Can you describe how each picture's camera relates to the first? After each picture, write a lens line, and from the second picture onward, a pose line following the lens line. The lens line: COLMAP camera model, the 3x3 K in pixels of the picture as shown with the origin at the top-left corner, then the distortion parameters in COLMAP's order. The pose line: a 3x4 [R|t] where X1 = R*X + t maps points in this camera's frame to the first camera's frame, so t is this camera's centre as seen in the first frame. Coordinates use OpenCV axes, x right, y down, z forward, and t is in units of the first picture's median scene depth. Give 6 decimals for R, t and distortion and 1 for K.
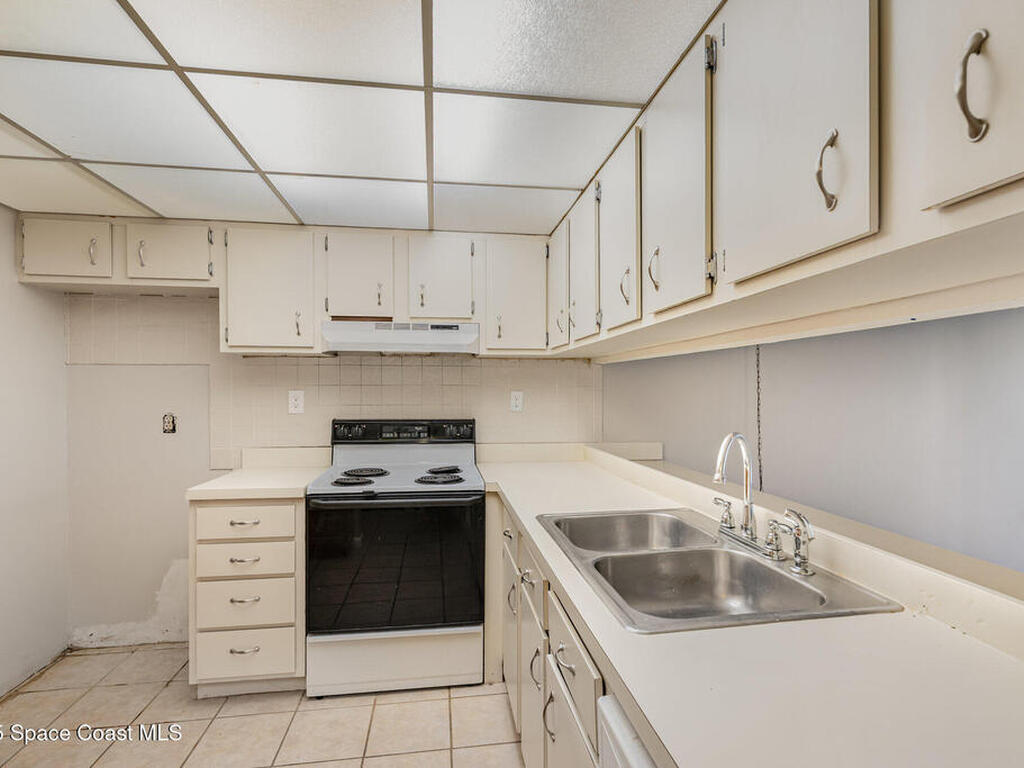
lens RADIAL K [[512.0, 0, 514.2], [0, 512.0, 388.6], [0, 0, 1]] dist [-0.000526, 0.000499]
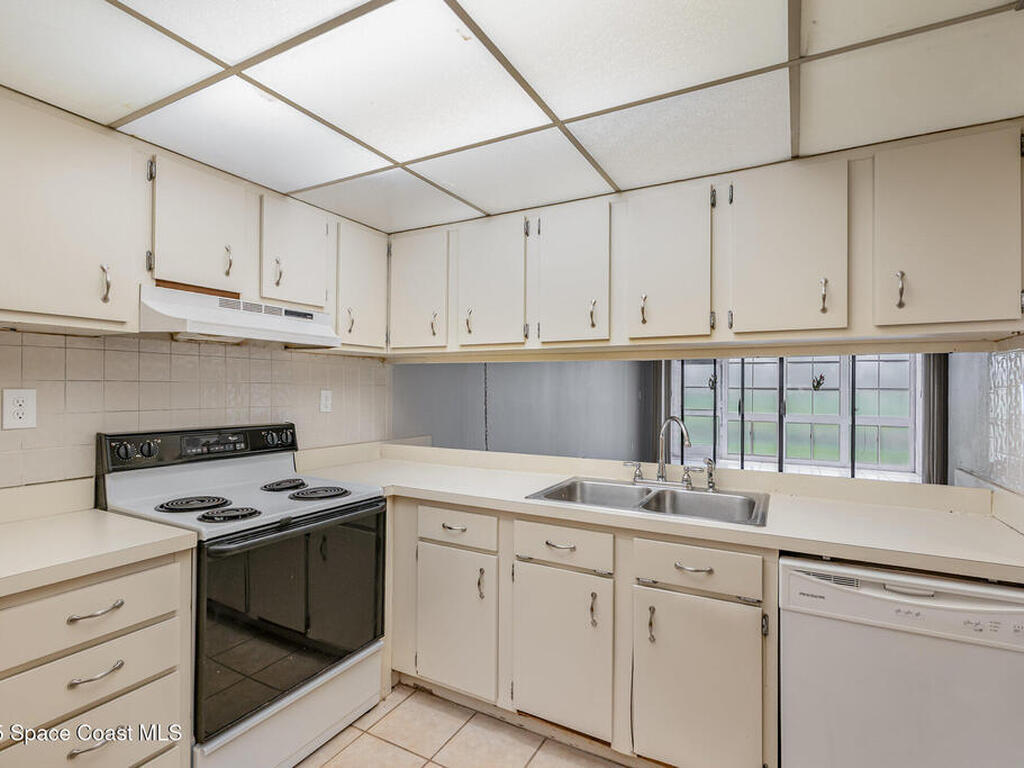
lens RADIAL K [[512.0, 0, 515.0], [0, 512.0, 383.8], [0, 0, 1]] dist [-0.000526, 0.000499]
pose [[0.600451, 0.010641, 0.799591, -0.586410], [-0.006997, 0.999943, -0.008053, -0.001561], [-0.799631, -0.000760, 0.600491, 0.209205]]
